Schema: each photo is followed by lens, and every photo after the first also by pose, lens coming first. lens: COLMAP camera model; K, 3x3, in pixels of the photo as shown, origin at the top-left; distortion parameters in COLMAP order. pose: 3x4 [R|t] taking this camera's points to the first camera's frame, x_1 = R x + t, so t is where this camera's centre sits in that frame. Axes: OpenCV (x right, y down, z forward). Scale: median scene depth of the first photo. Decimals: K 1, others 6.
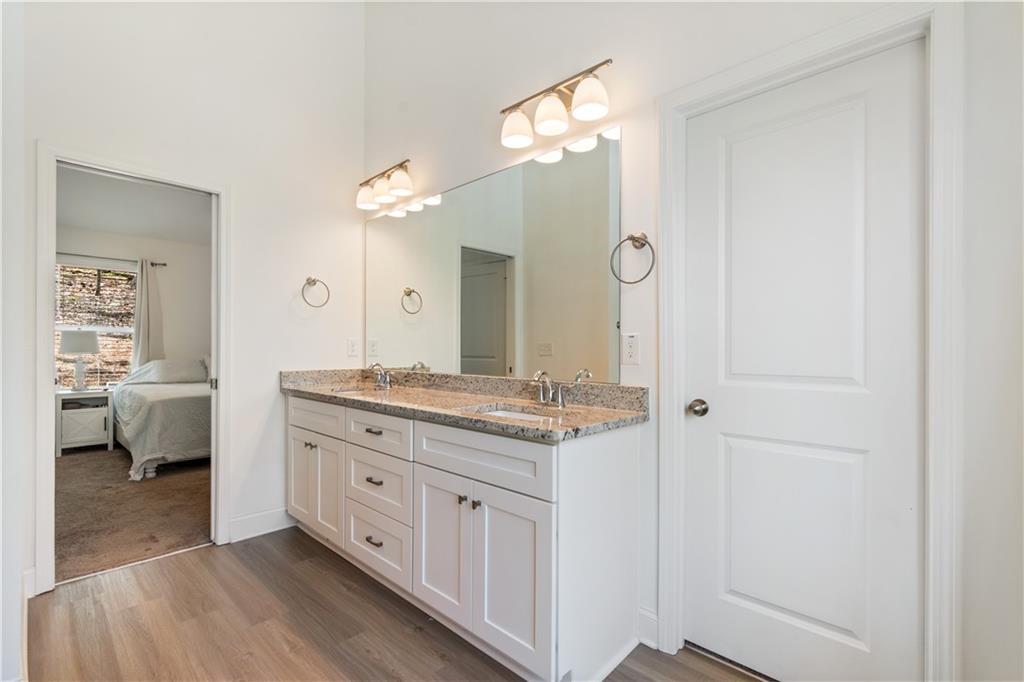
lens RADIAL K [[451.6, 0, 511.7], [0, 451.6, 344.6], [0, 0, 1]] dist [-0.000792, -0.000047]
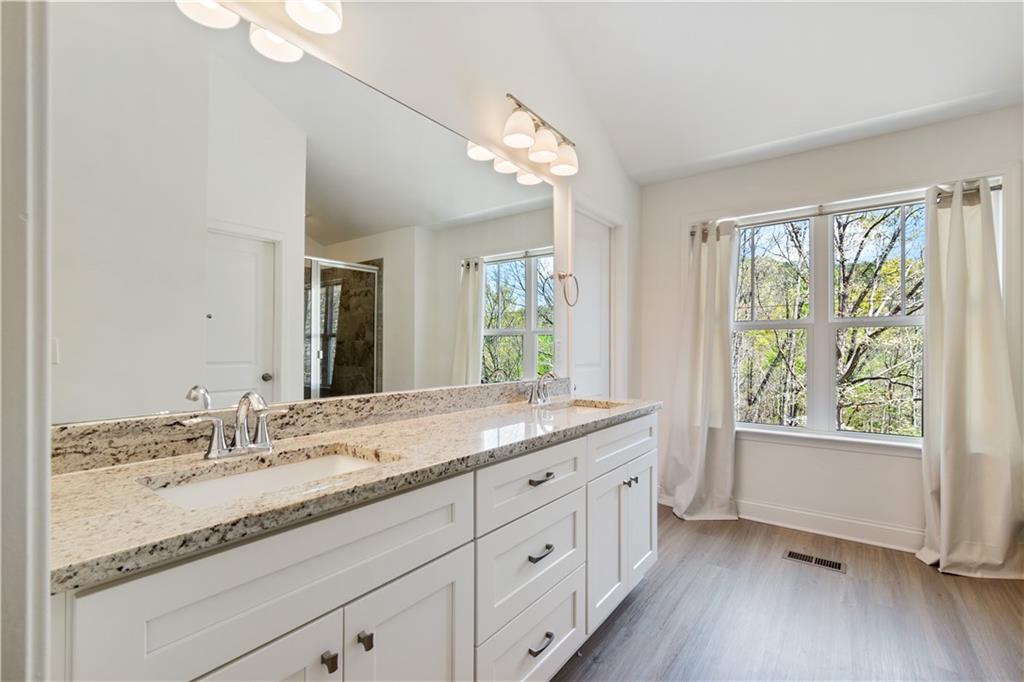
lens RADIAL K [[451.6, 0, 512.1], [0, 451.6, 344.8], [0, 0, 1]] dist [-0.000792, -0.000047]
pose [[-0.093911, 0.004372, 0.995571, -0.843814], [-0.008349, 0.999952, -0.005179, -0.000711], [-0.995546, -0.008798, -0.093870, 0.968705]]
